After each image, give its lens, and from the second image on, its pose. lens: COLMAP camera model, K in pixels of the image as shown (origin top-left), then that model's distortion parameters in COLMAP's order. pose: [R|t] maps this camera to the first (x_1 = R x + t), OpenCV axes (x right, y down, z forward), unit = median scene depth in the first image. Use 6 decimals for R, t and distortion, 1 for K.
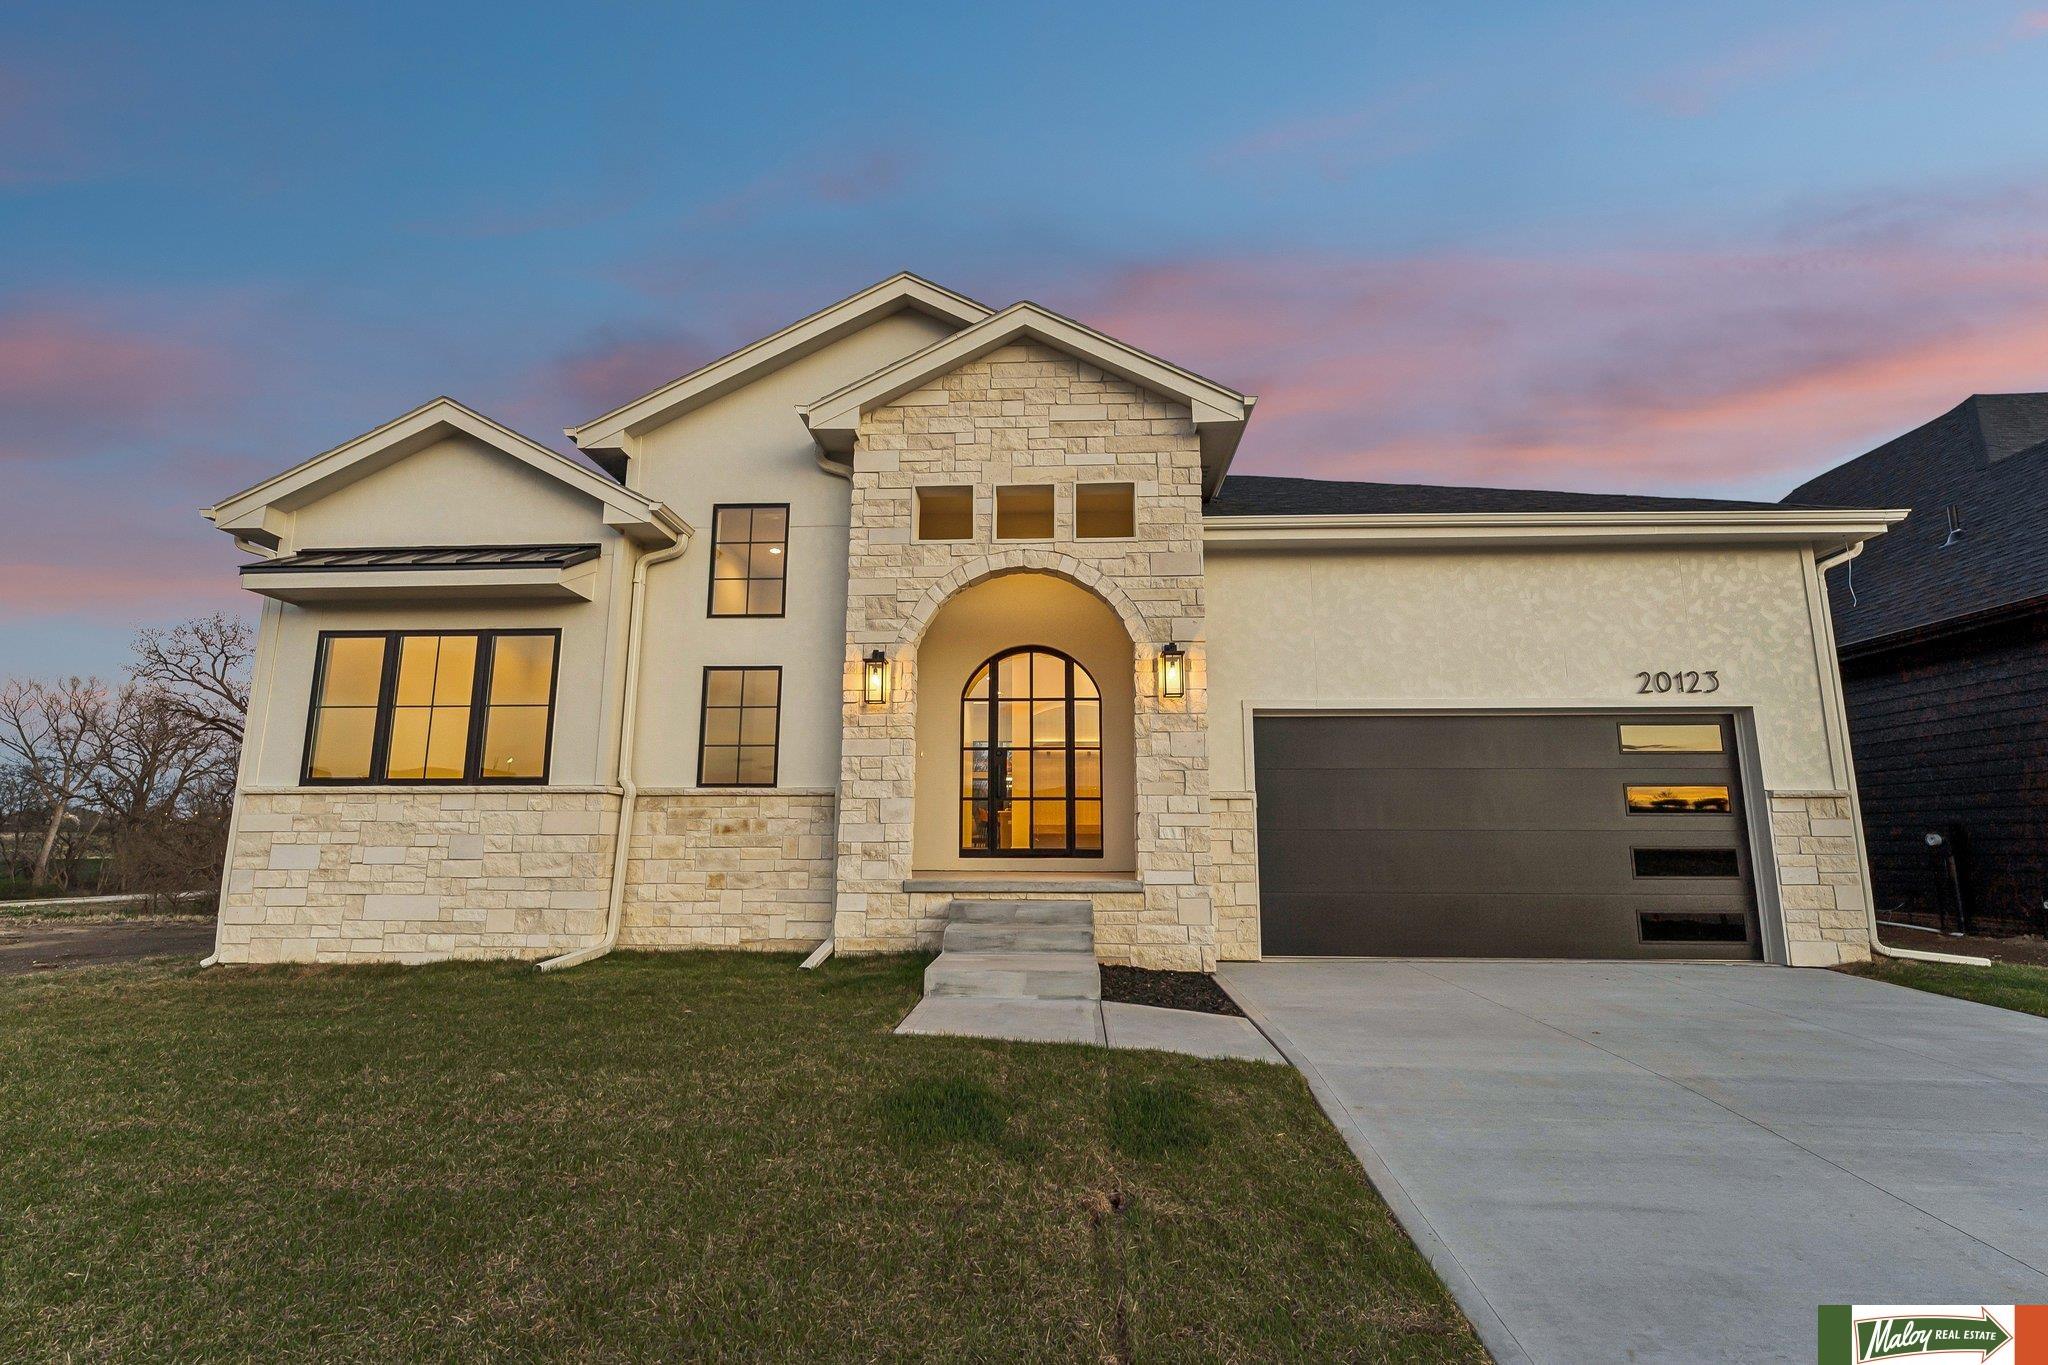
lens RADIAL K [[983.8, 0, 1024.0], [0, 983.8, 682.5], [0, 0, 1]] dist [0.001005, 0.000229]
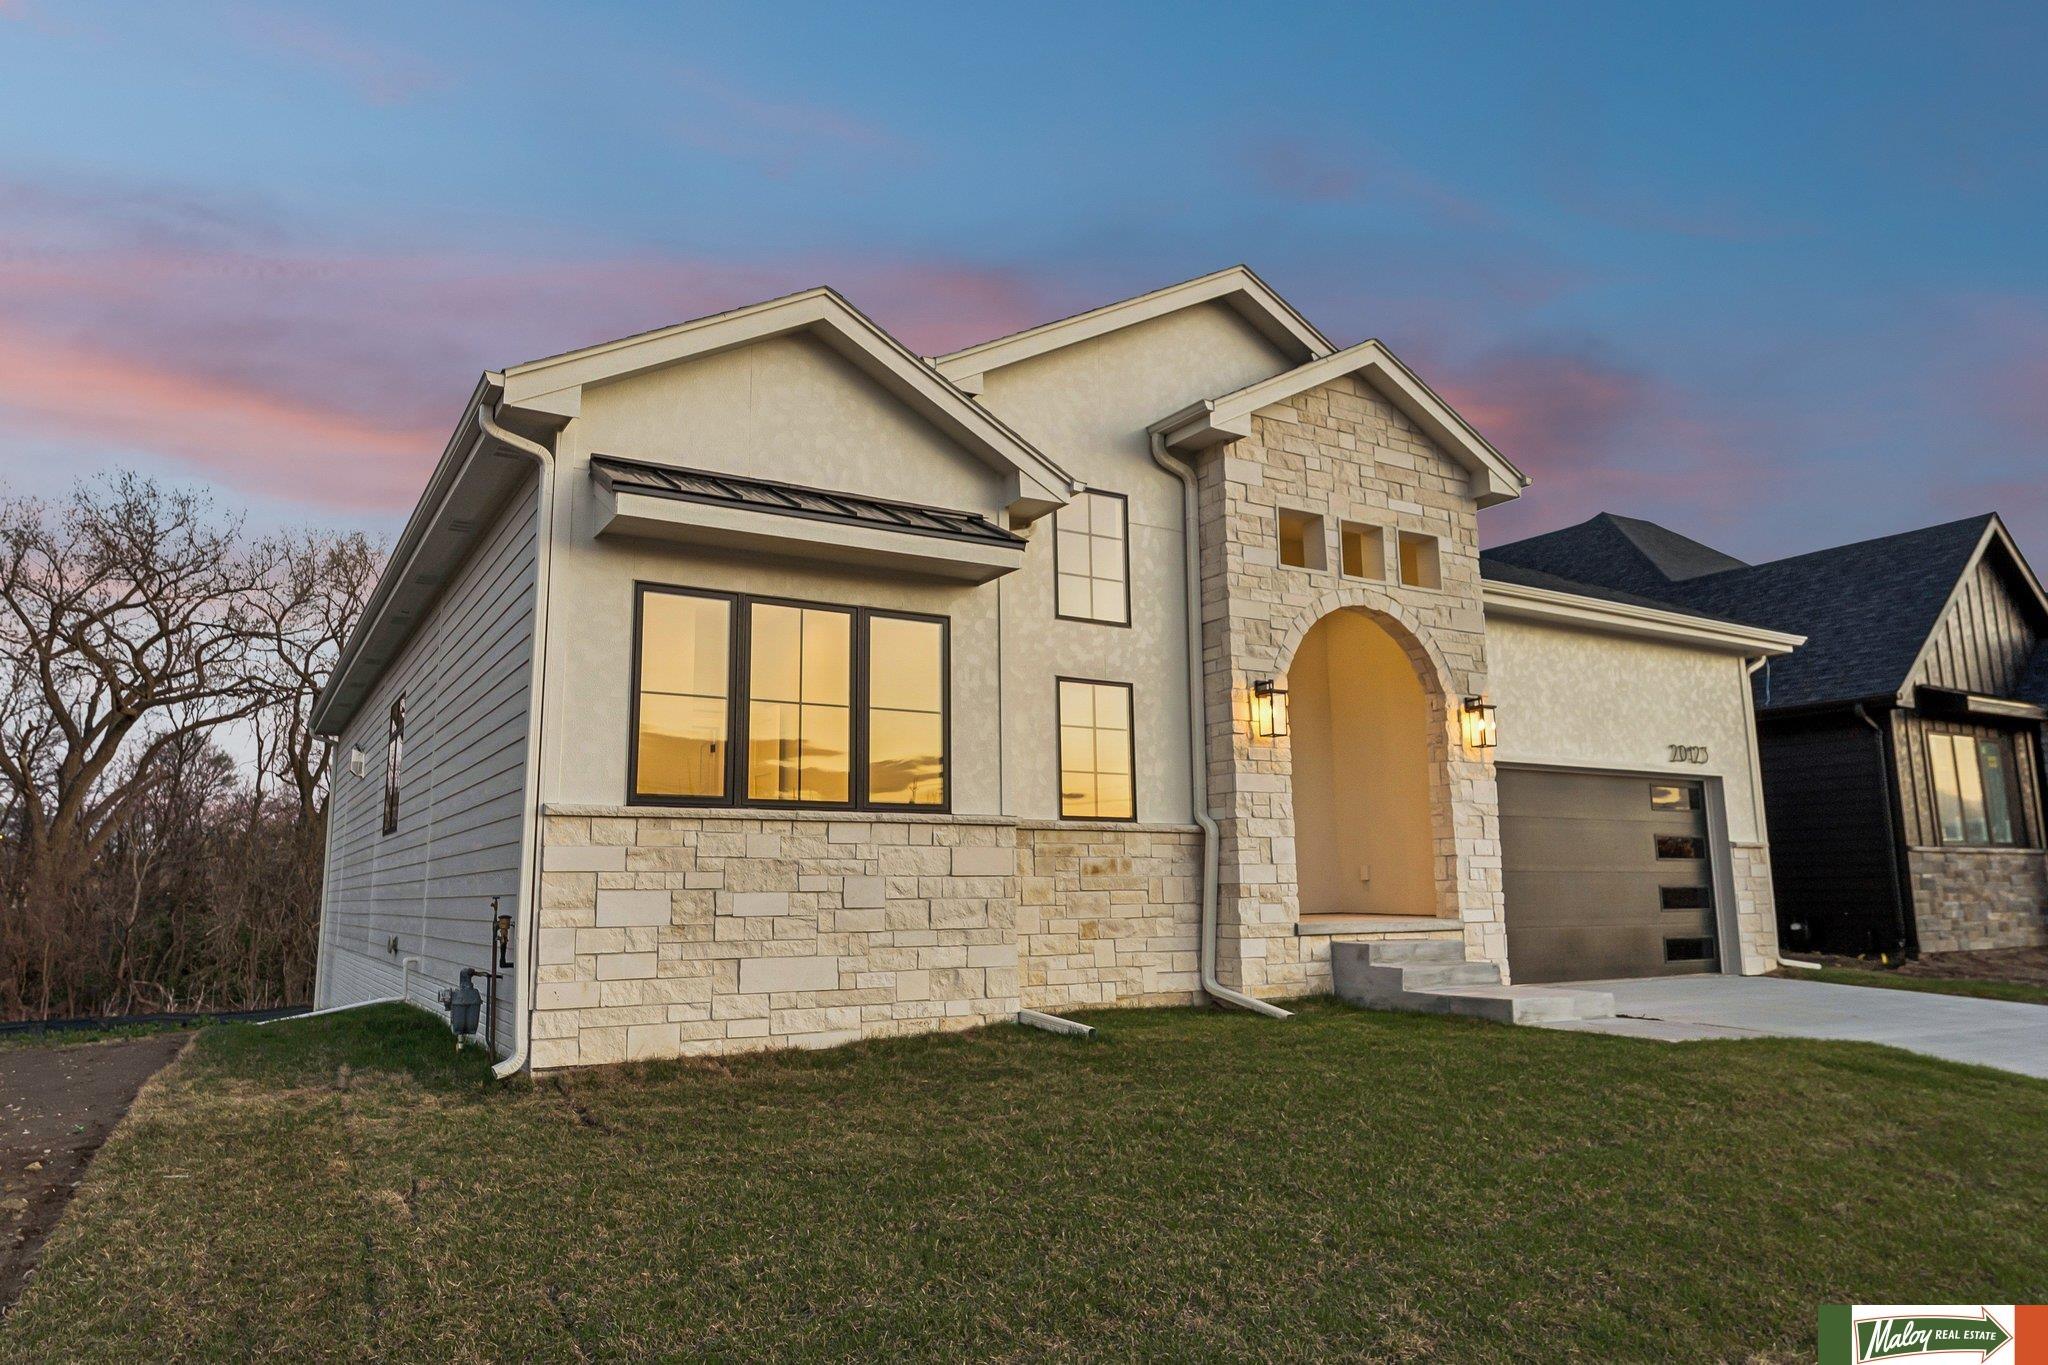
lens RADIAL K [[1365.2, 0, 1020.2], [0, 1365.2, 679.3], [0, 0, 1]] dist [0.001417, -0.000338]
pose [[0.817279, 0.081886, 0.570394, -1.060358], [-0.086179, 0.996088, -0.019518, 0.012353], [-0.569761, -0.033204, 0.821139, 0.063074]]
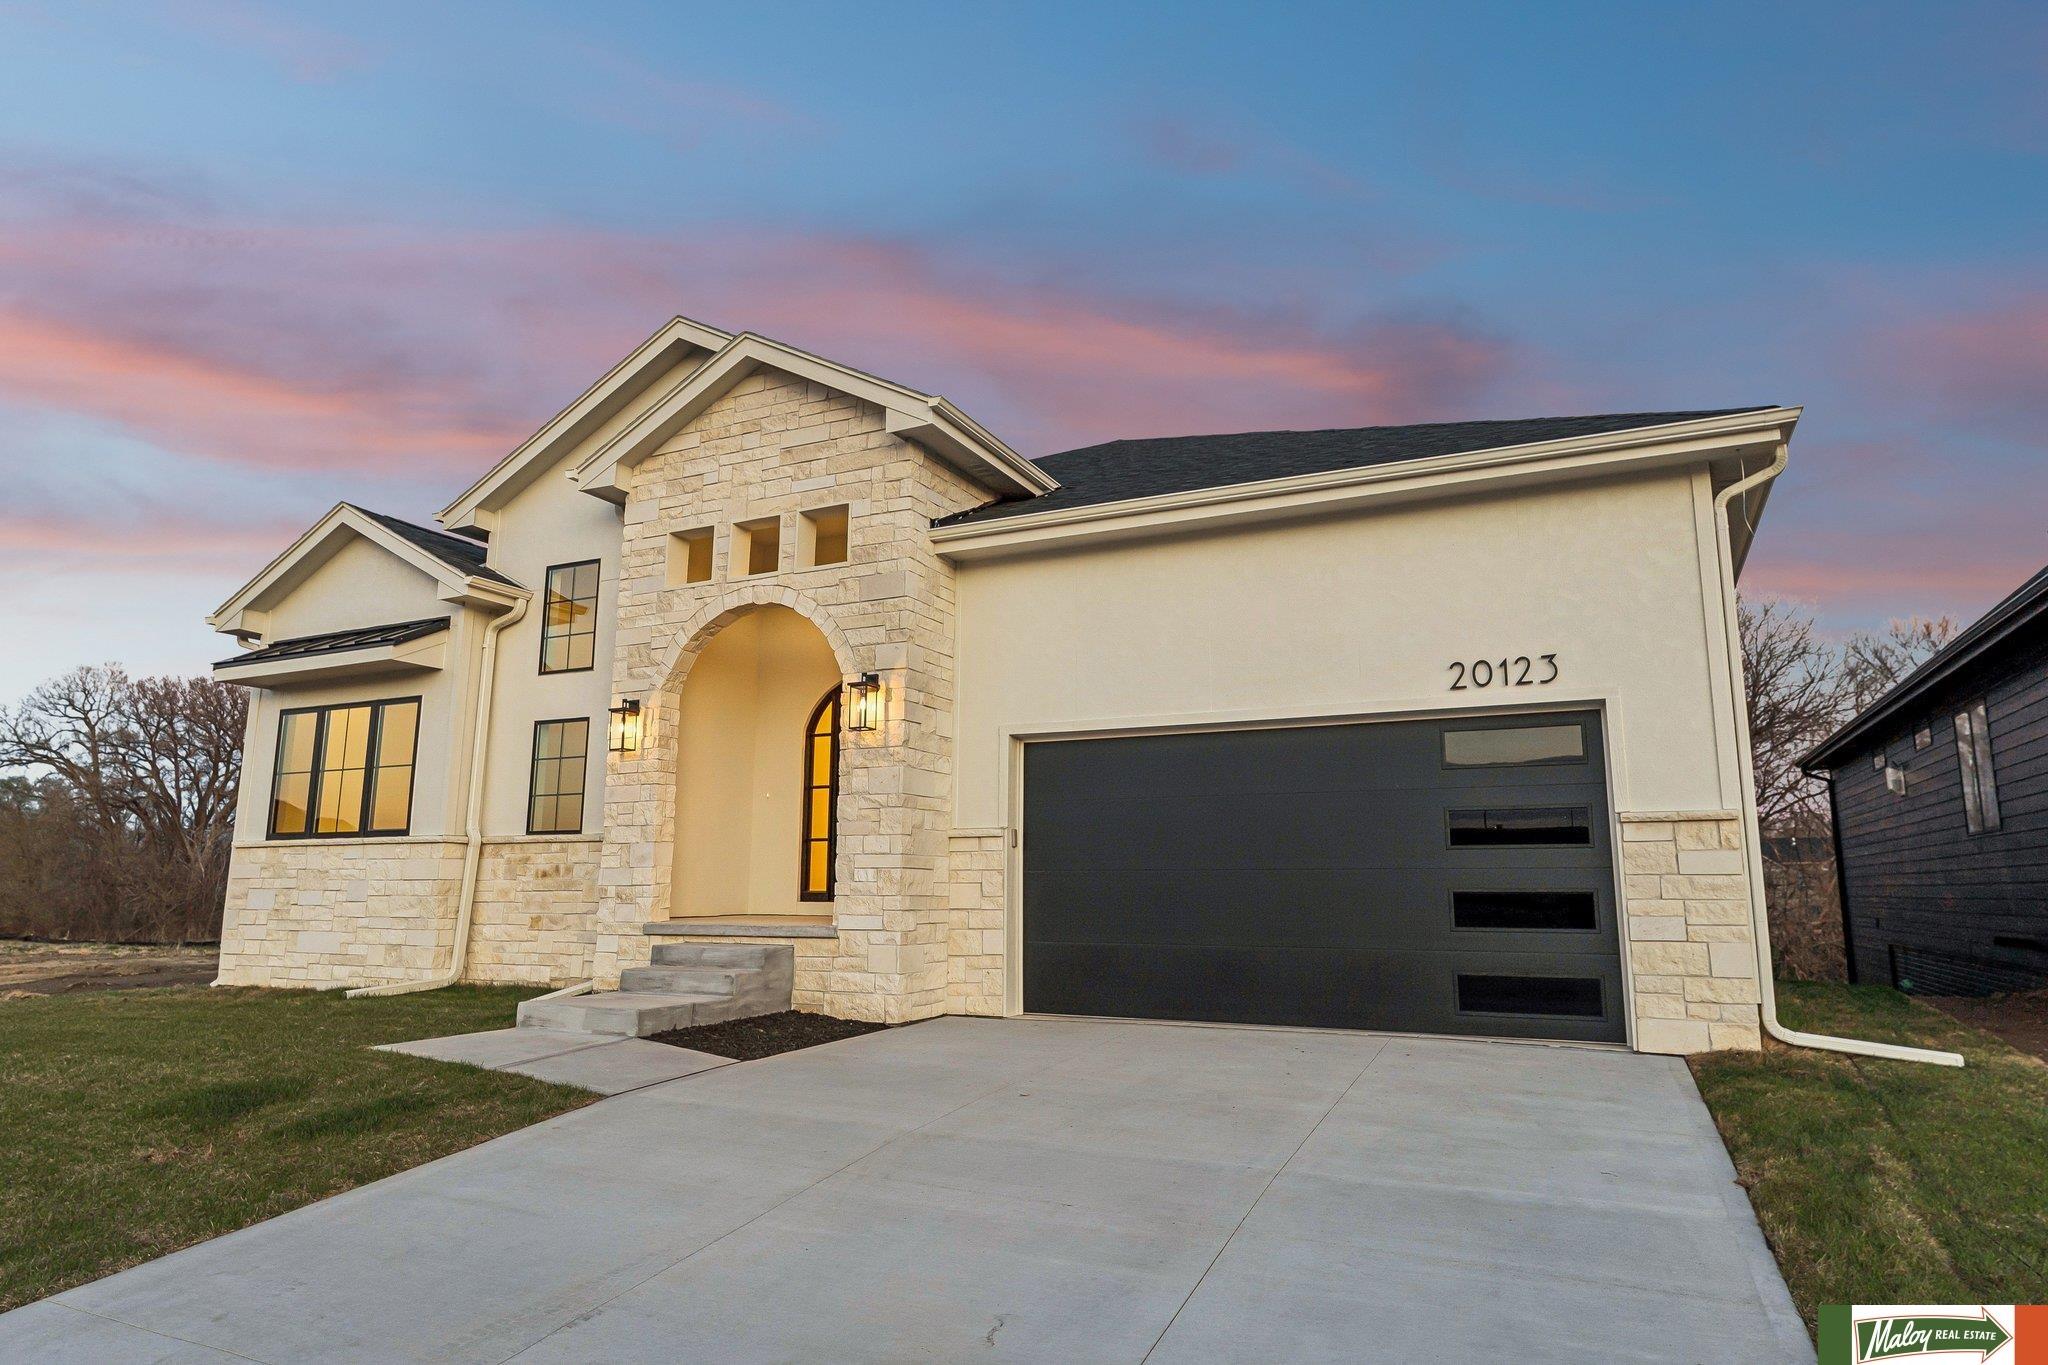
lens RADIAL K [[1236.0, 0, 1024.0], [0, 1236.0, 682.5], [0, 0, 1]] dist [0.001254, 0.000013]
pose [[0.916862, -0.067226, -0.393503, 0.722122], [0.066575, 0.997664, -0.015323, -0.002678], [0.393613, -0.012148, 0.919196, -0.024041]]
